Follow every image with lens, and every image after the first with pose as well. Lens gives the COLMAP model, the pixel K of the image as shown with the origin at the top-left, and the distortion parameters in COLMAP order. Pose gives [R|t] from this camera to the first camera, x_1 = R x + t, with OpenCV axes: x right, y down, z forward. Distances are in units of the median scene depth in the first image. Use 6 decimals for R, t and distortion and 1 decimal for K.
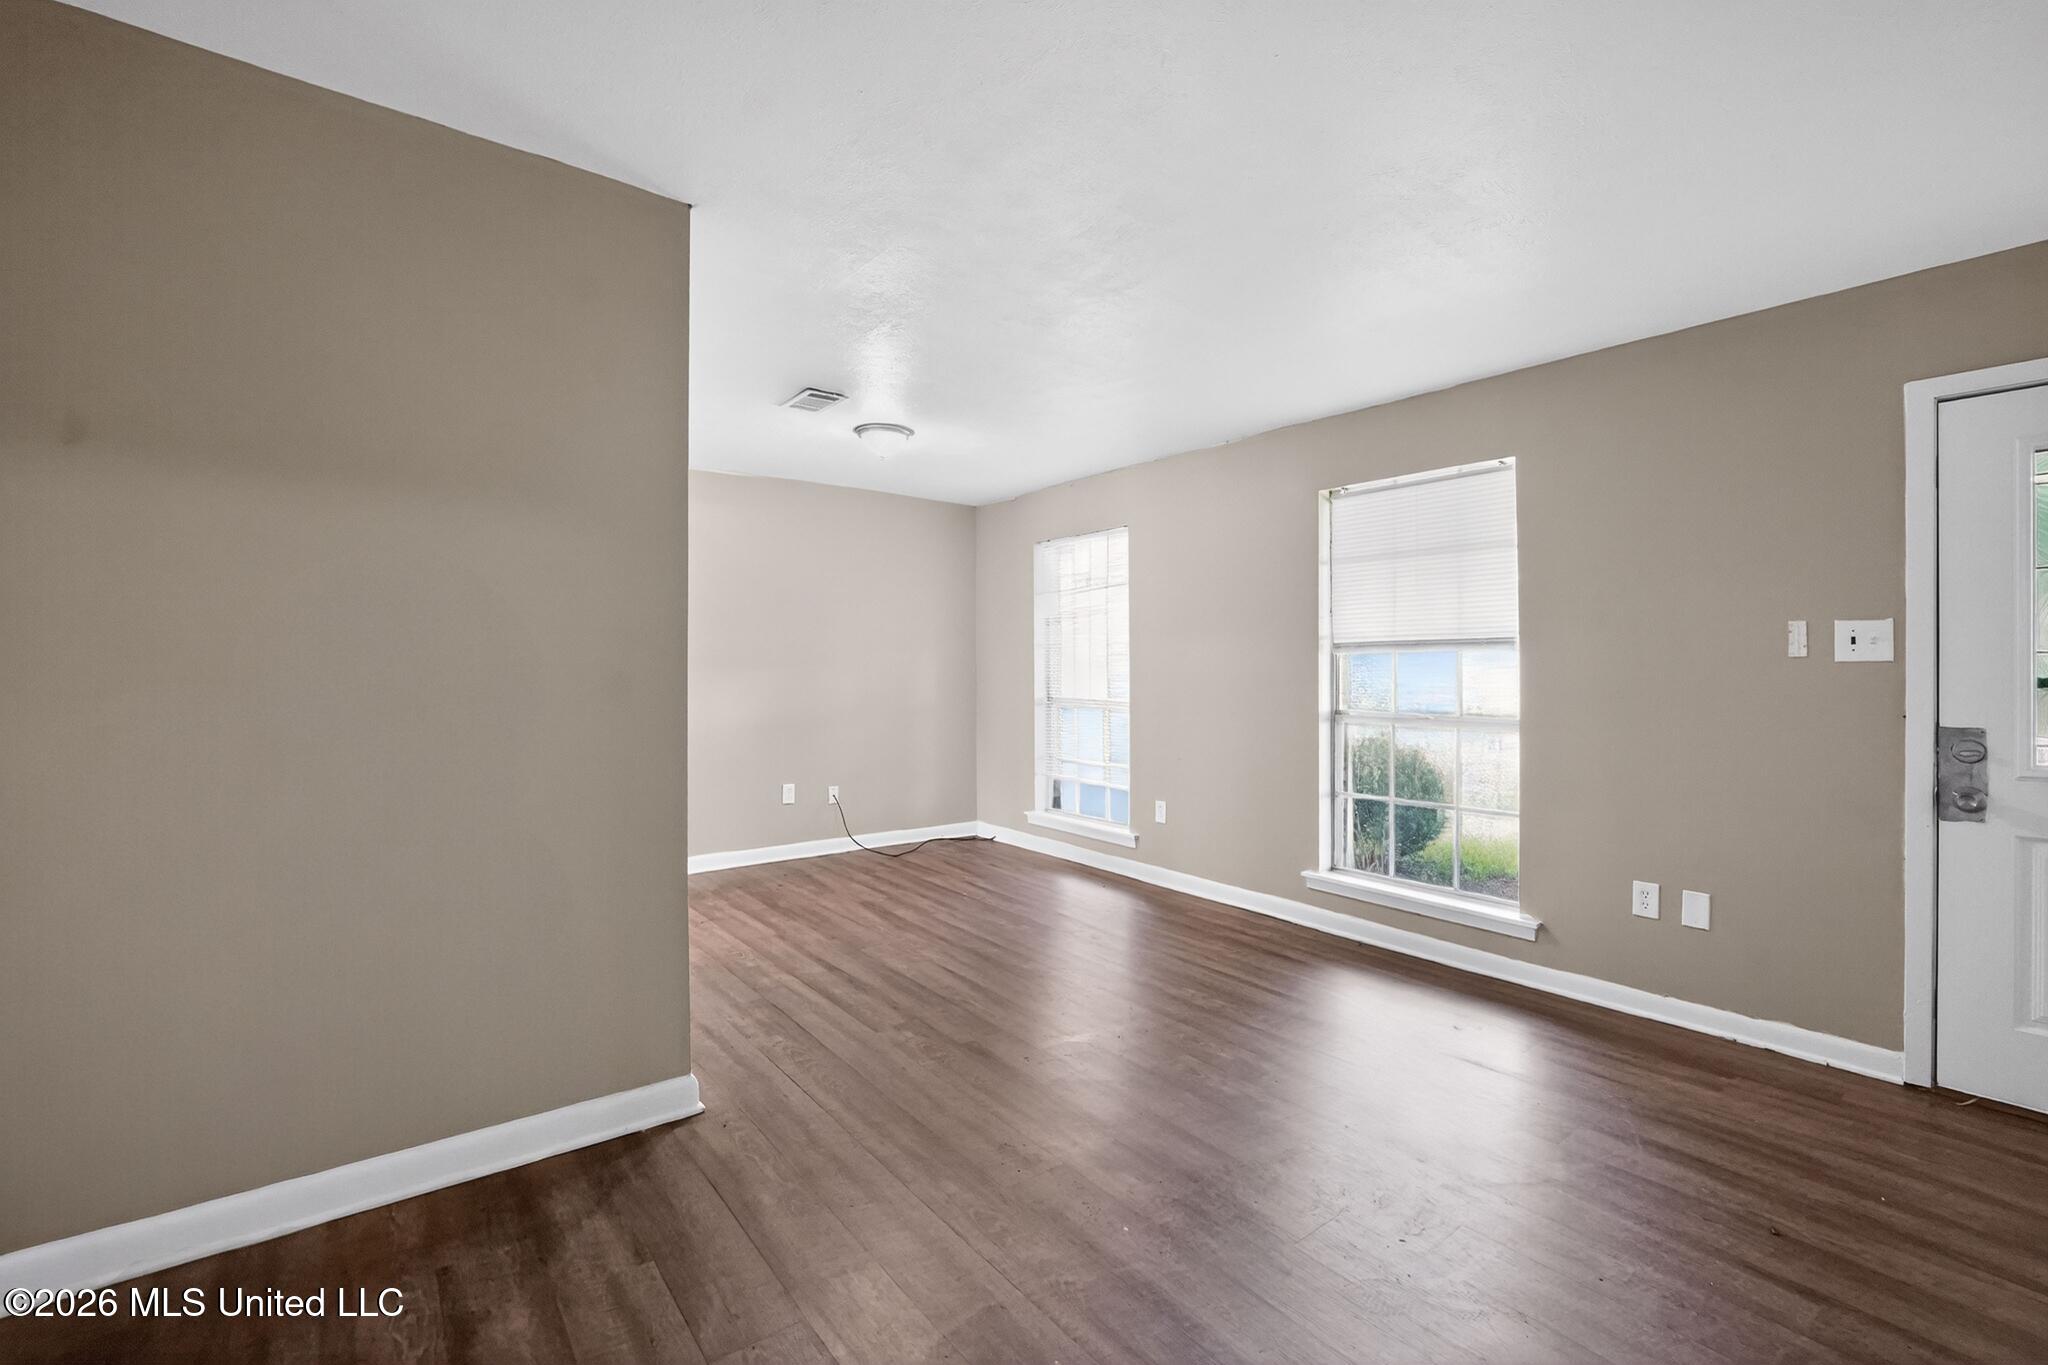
lens RADIAL K [[838.7, 0, 1005.5], [0, 838.7, 685.1], [0, 0, 1]] dist [-0.021751, 0.000518]
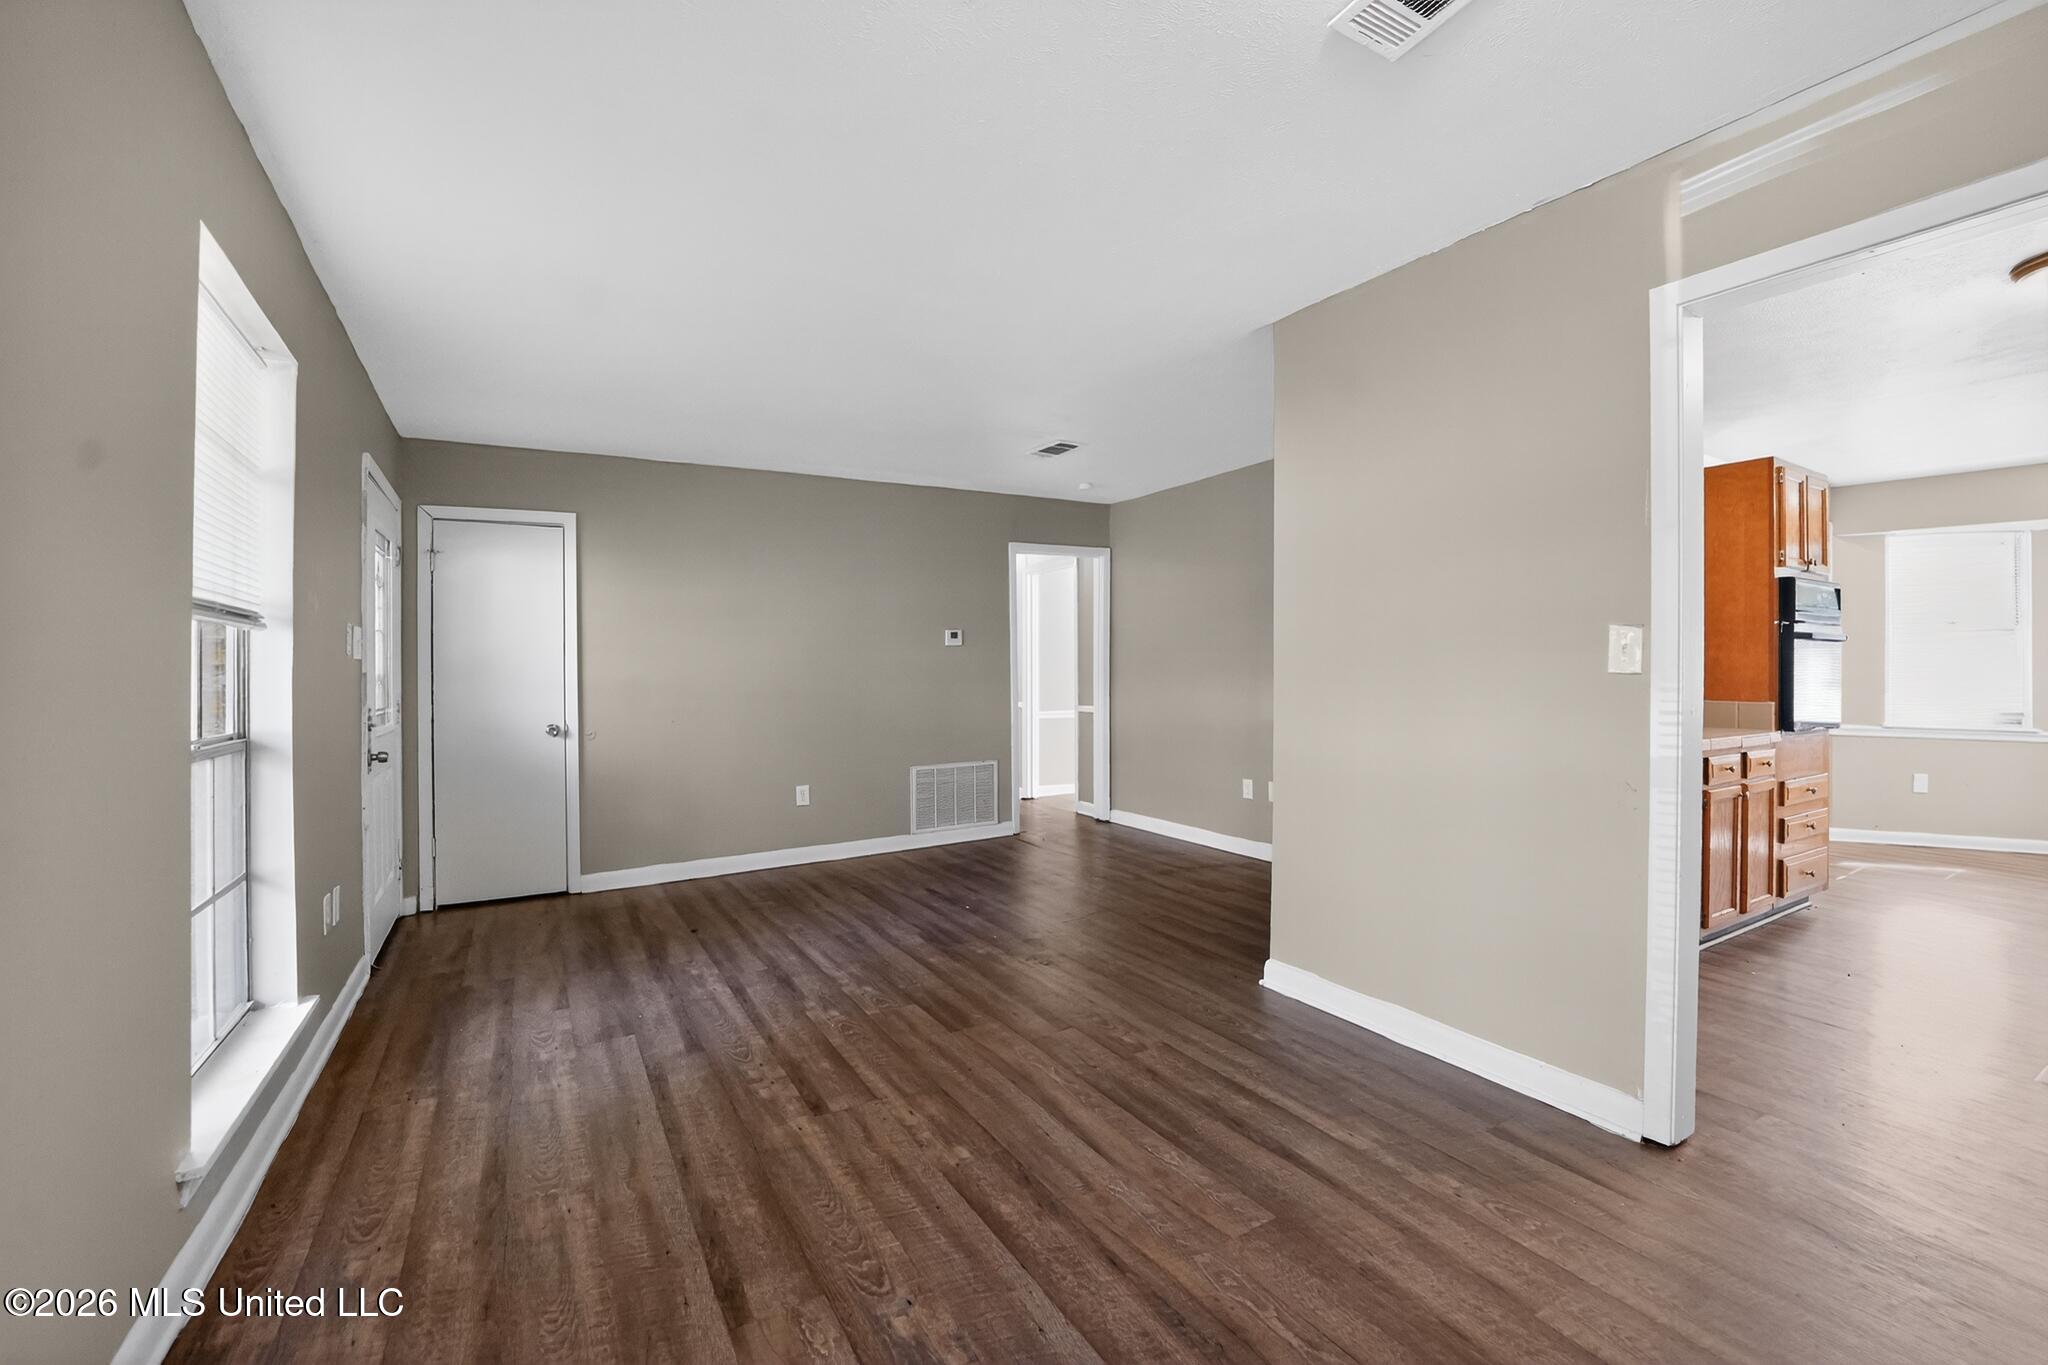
lens RADIAL K [[849.1, 0, 1023.5], [0, 849.1, 670.6], [0, 0, 1]] dist [-0.024852, -0.000311]
pose [[-0.993069, 0.003870, 0.117465, -0.107506], [0.005043, 0.999940, 0.009686, -0.016834], [-0.117421, 0.010212, -0.993030, 1.886187]]
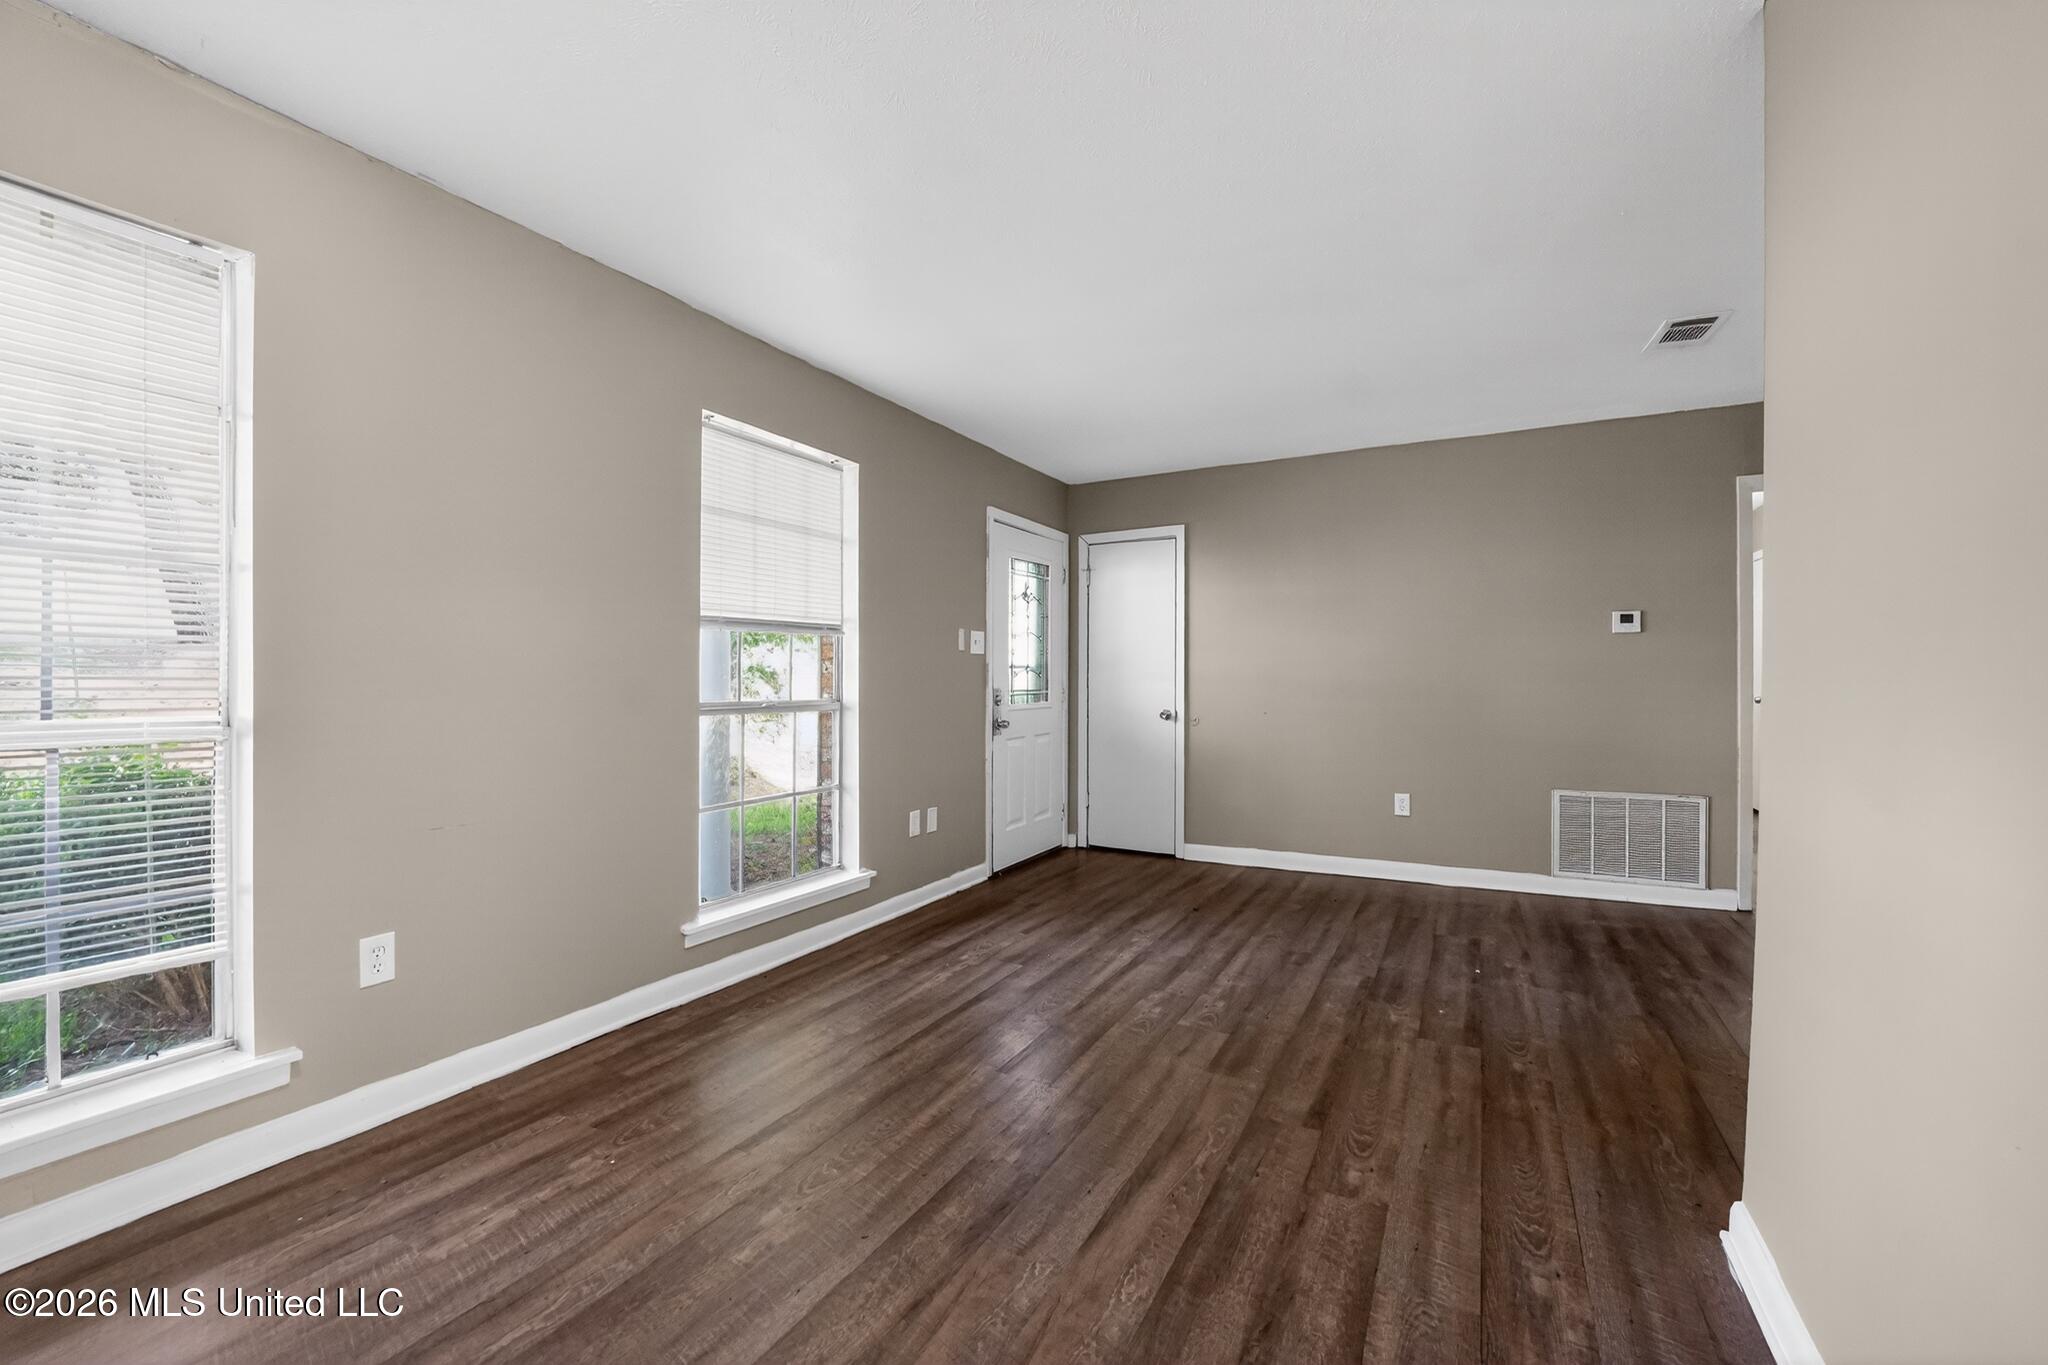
lens RADIAL K [[849.1, 0, 1023.5], [0, 849.1, 670.6], [0, 0, 1]] dist [-0.024852, -0.000311]
pose [[-0.411505, -0.008456, 0.911368, -0.605368], [0.002994, 0.999939, 0.010629, -0.010090], [-0.911402, 0.007102, -0.411455, 1.462141]]
